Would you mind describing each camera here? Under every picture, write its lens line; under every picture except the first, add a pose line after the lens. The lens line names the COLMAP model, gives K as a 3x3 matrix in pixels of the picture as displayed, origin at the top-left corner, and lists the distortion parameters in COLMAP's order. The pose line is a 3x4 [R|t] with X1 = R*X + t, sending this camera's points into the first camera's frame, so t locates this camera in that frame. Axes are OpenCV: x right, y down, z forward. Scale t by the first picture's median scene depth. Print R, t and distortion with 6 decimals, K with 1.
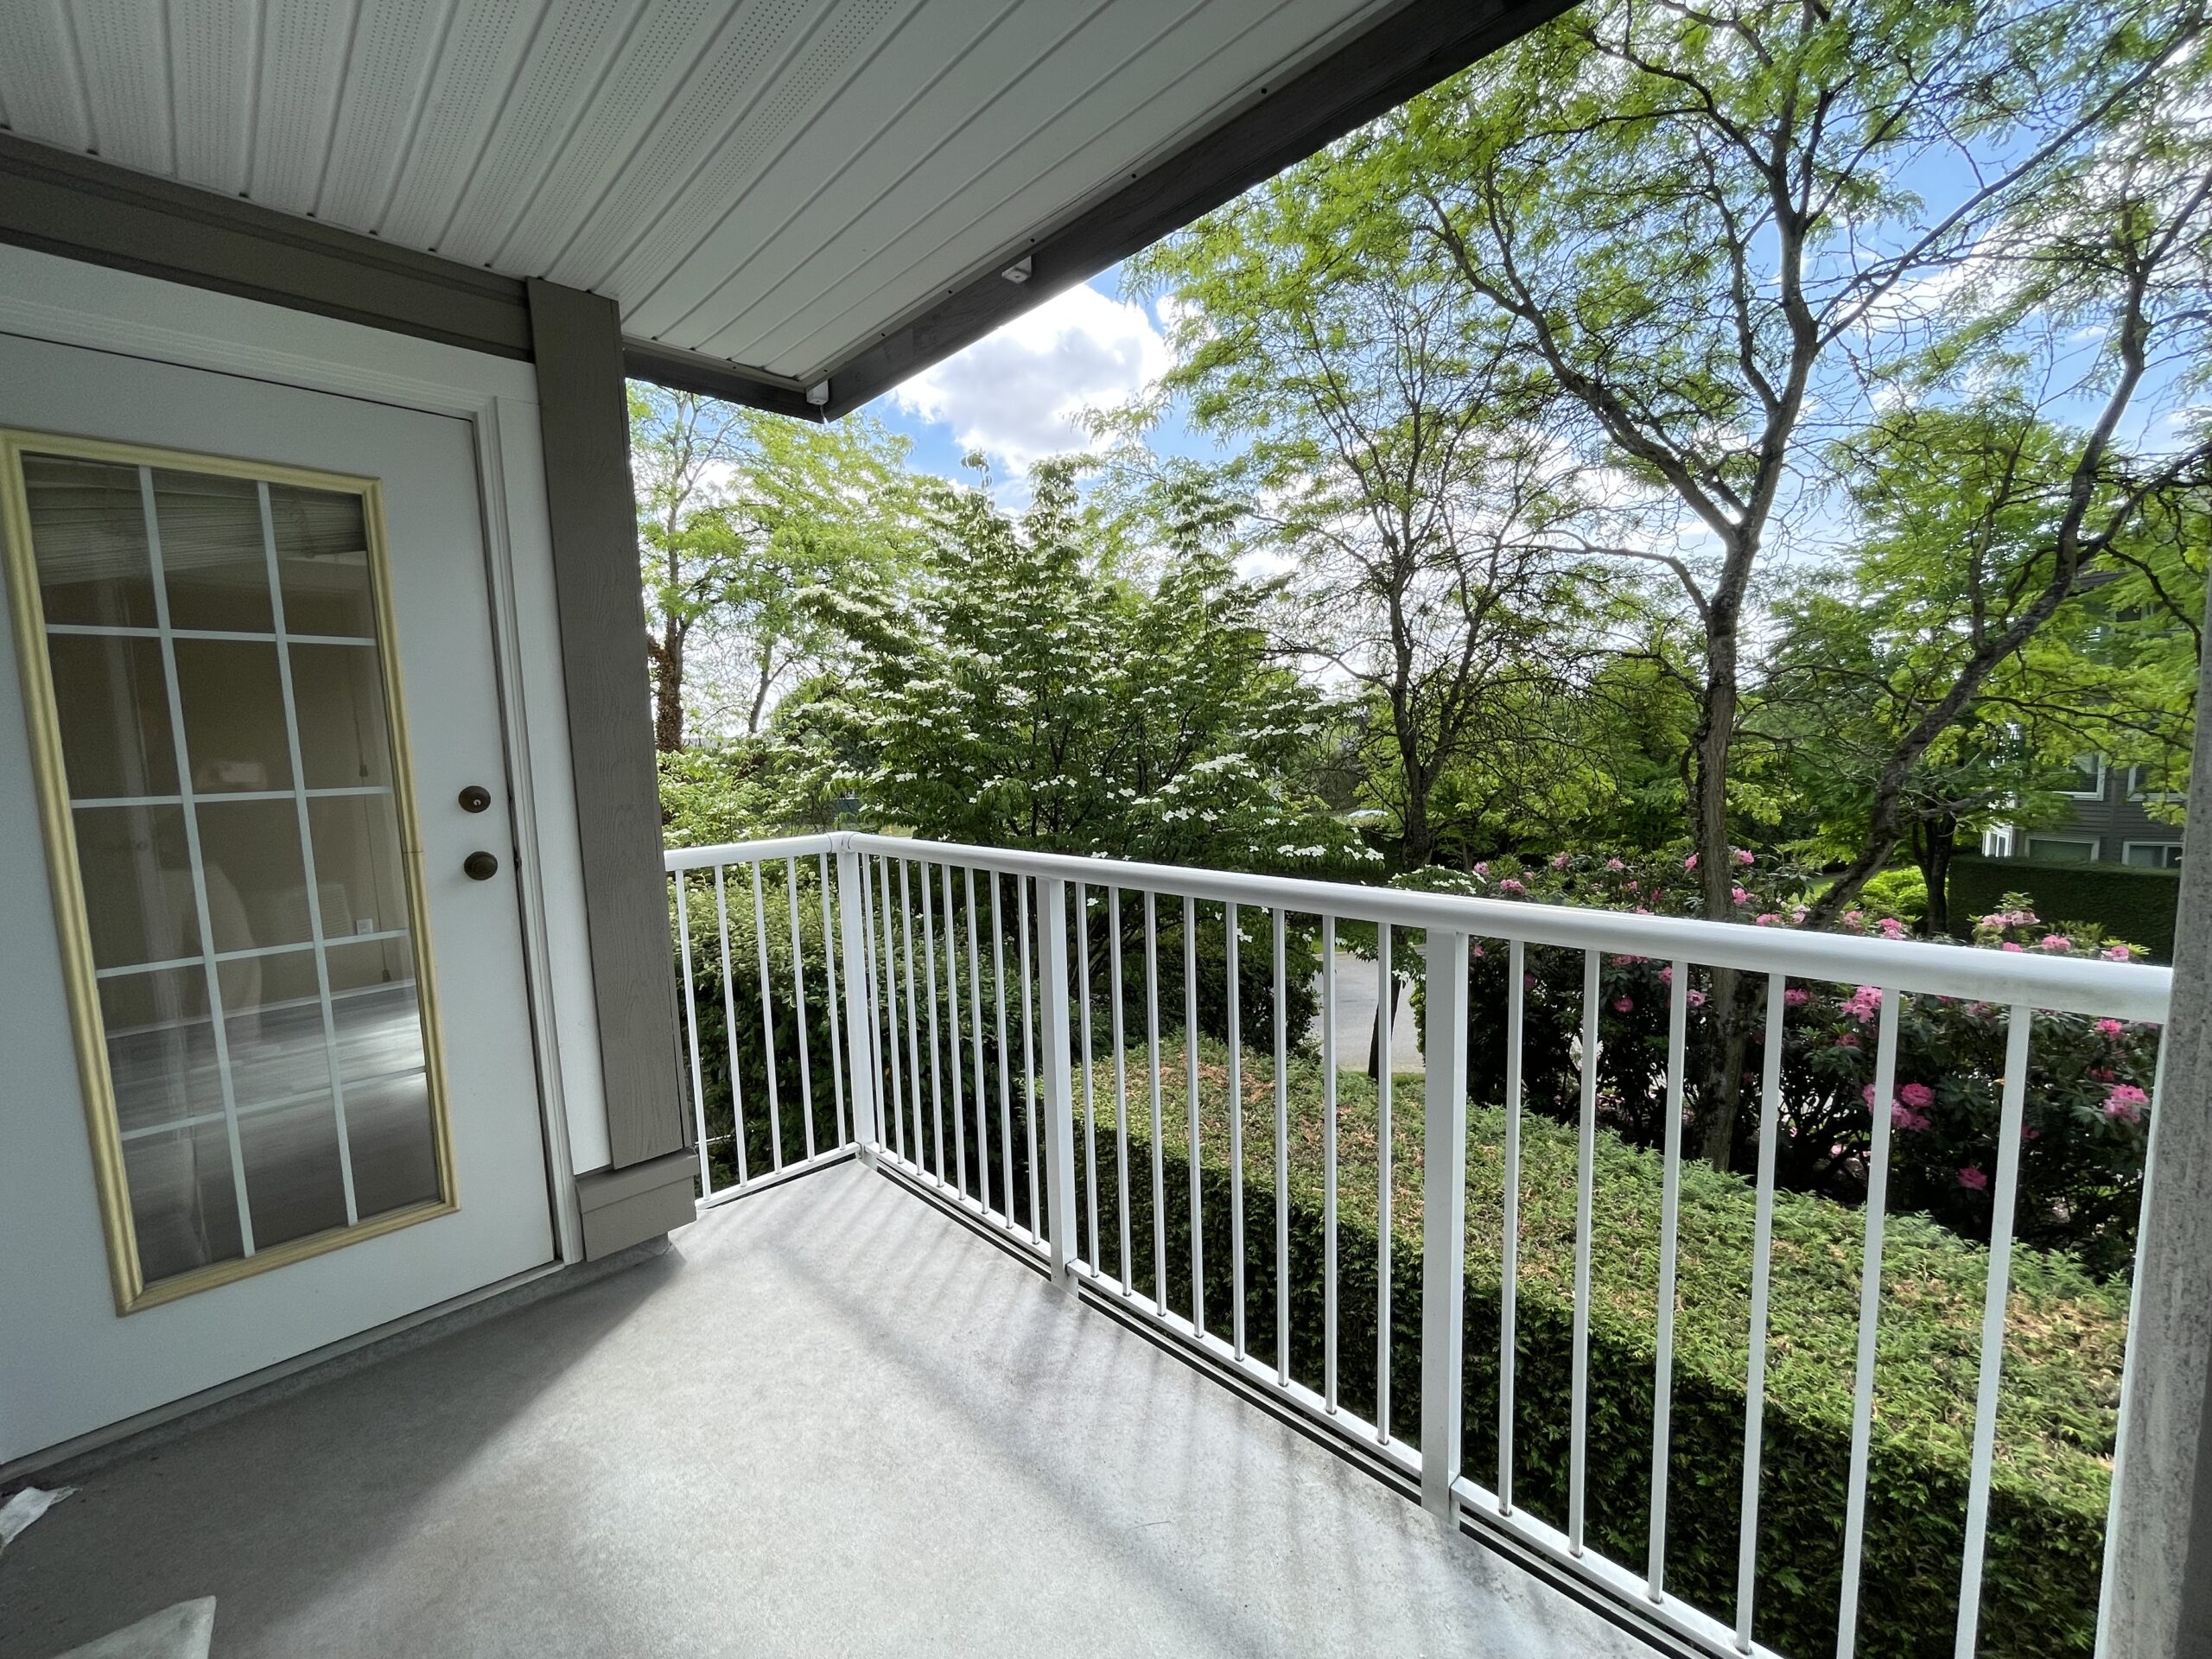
lens RADIAL K [[891.4, 0, 1101.1], [0, 891.4, 829.5], [0, 0, 1]] dist [-0.001209, -0.000335]
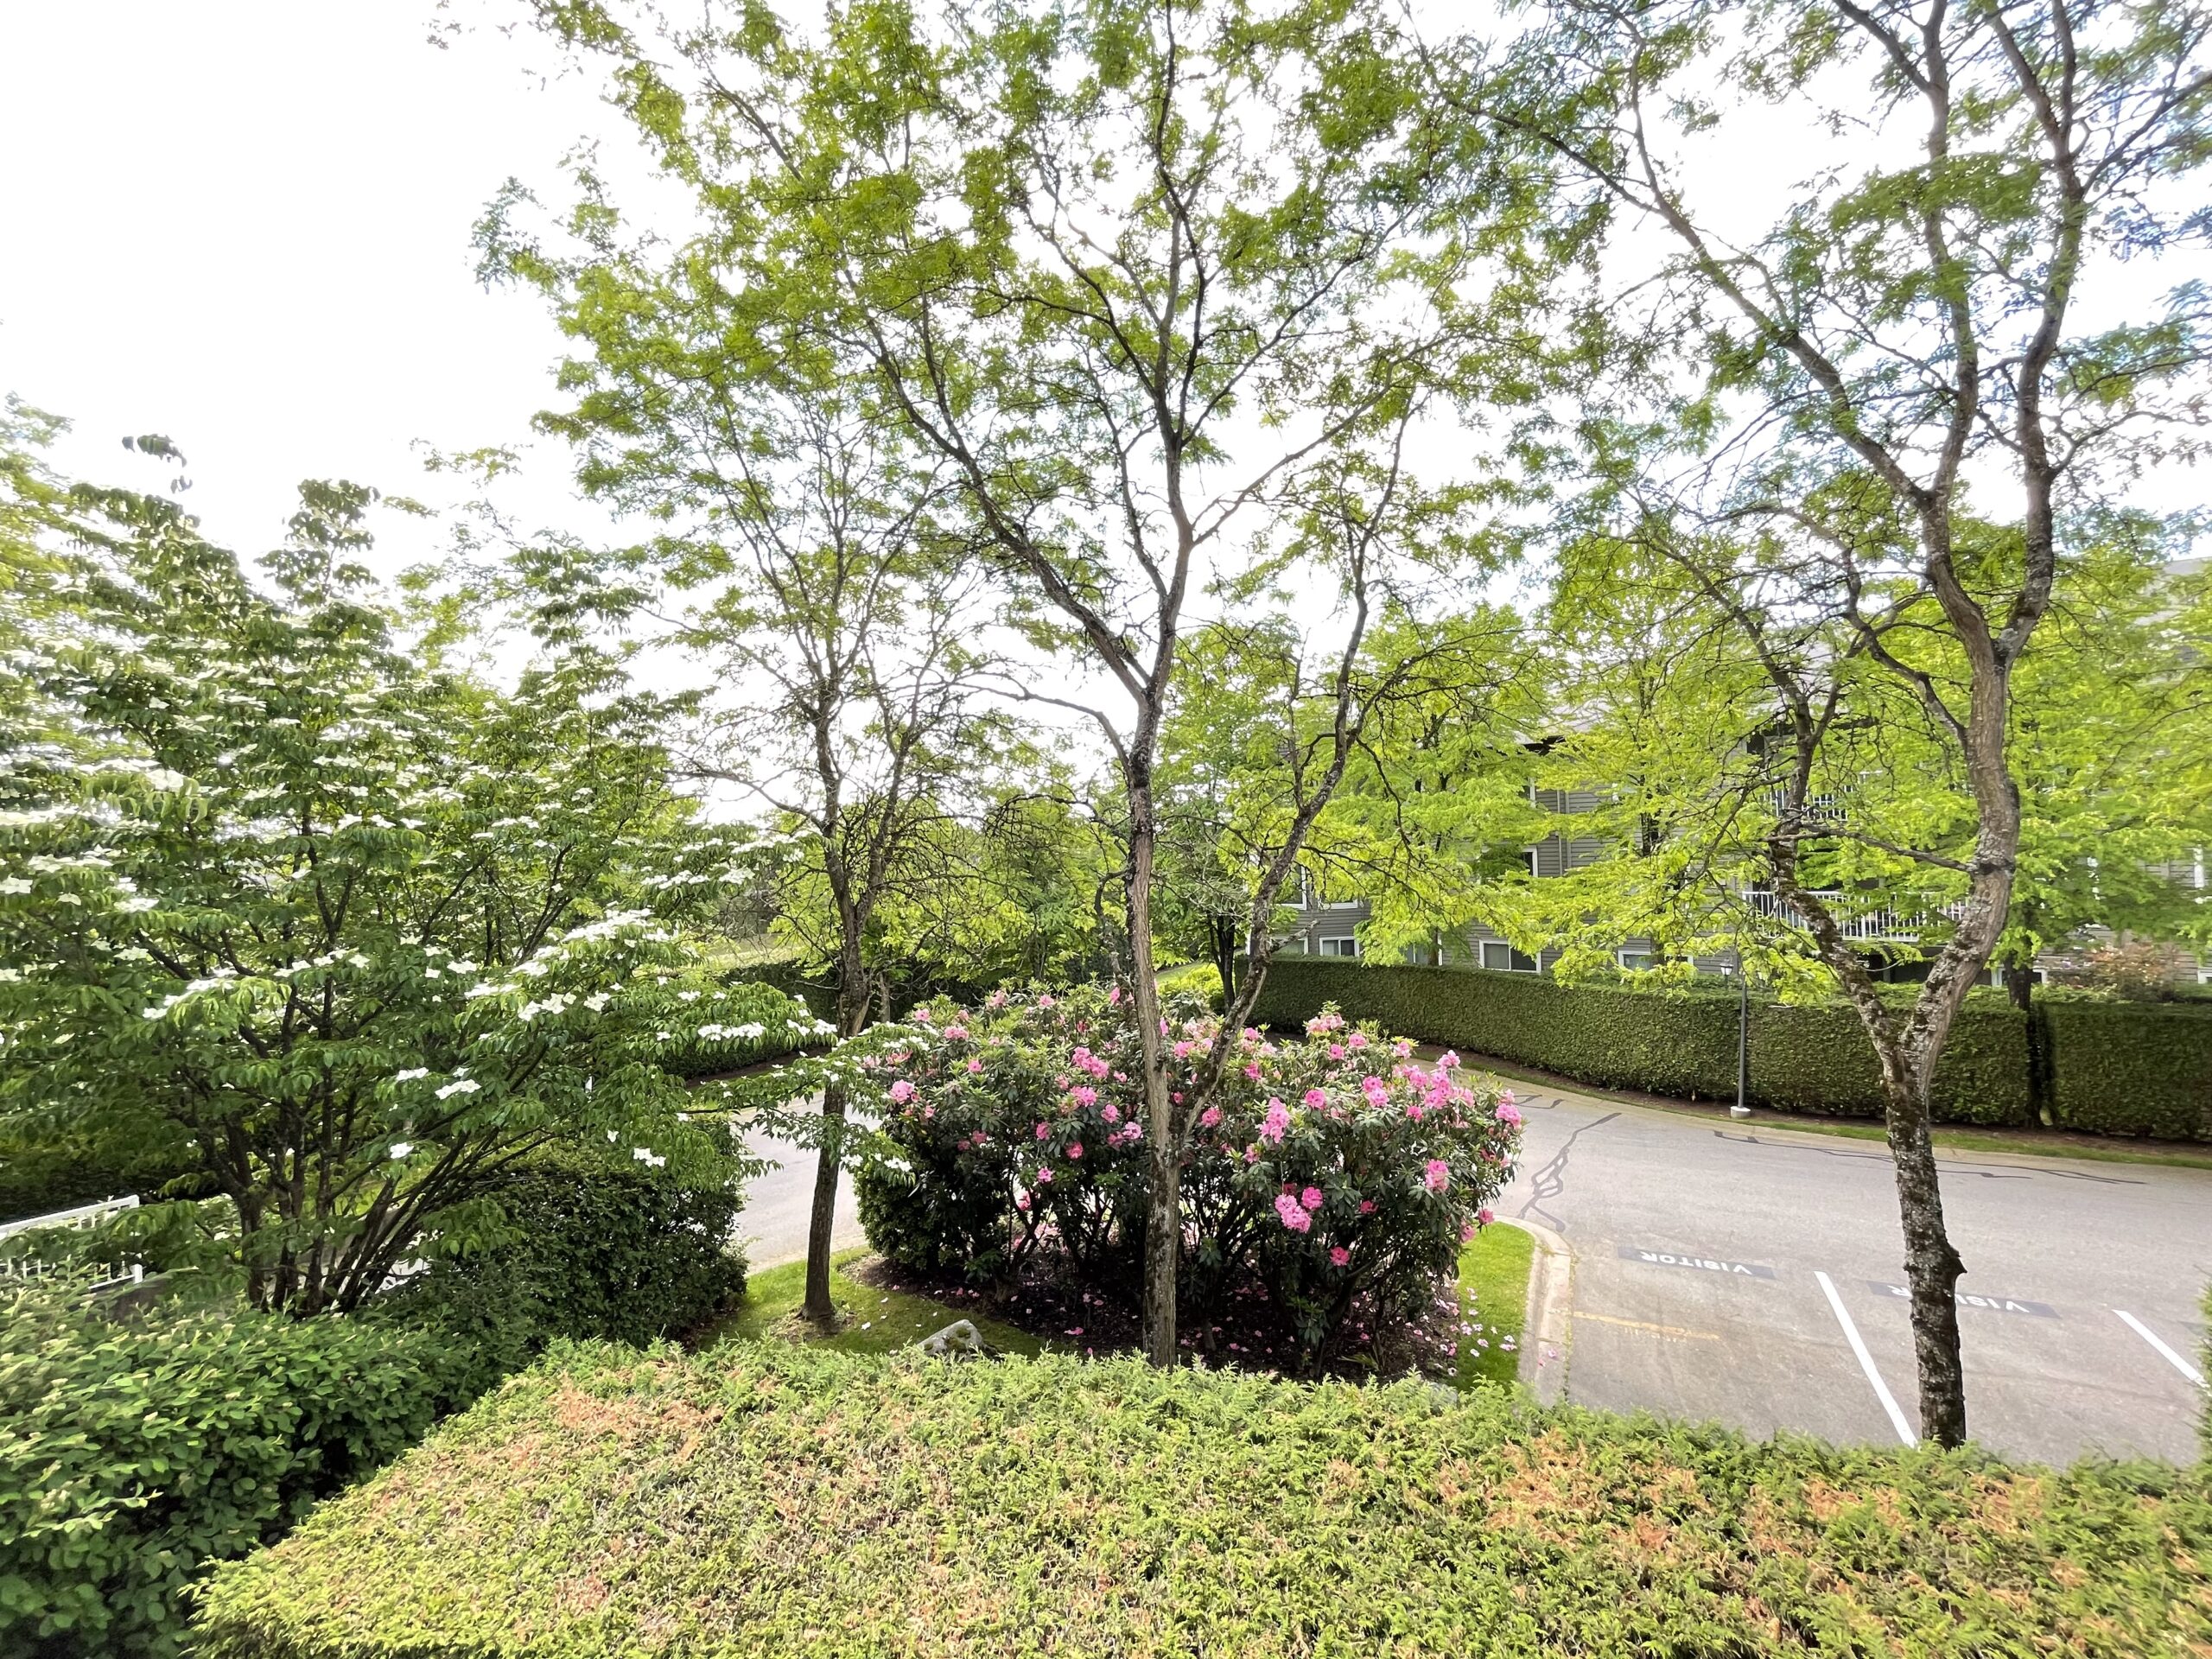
lens RADIAL K [[891.4, 0, 1104.1], [0, 891.4, 844.6], [0, 0, 1]] dist [-0.001209, -0.000335]
pose [[0.801746, 0.012884, 0.597525, 0.013786], [0.059333, 0.993113, -0.101025, -0.034578], [-0.594712, 0.116449, 0.795460, 0.133865]]
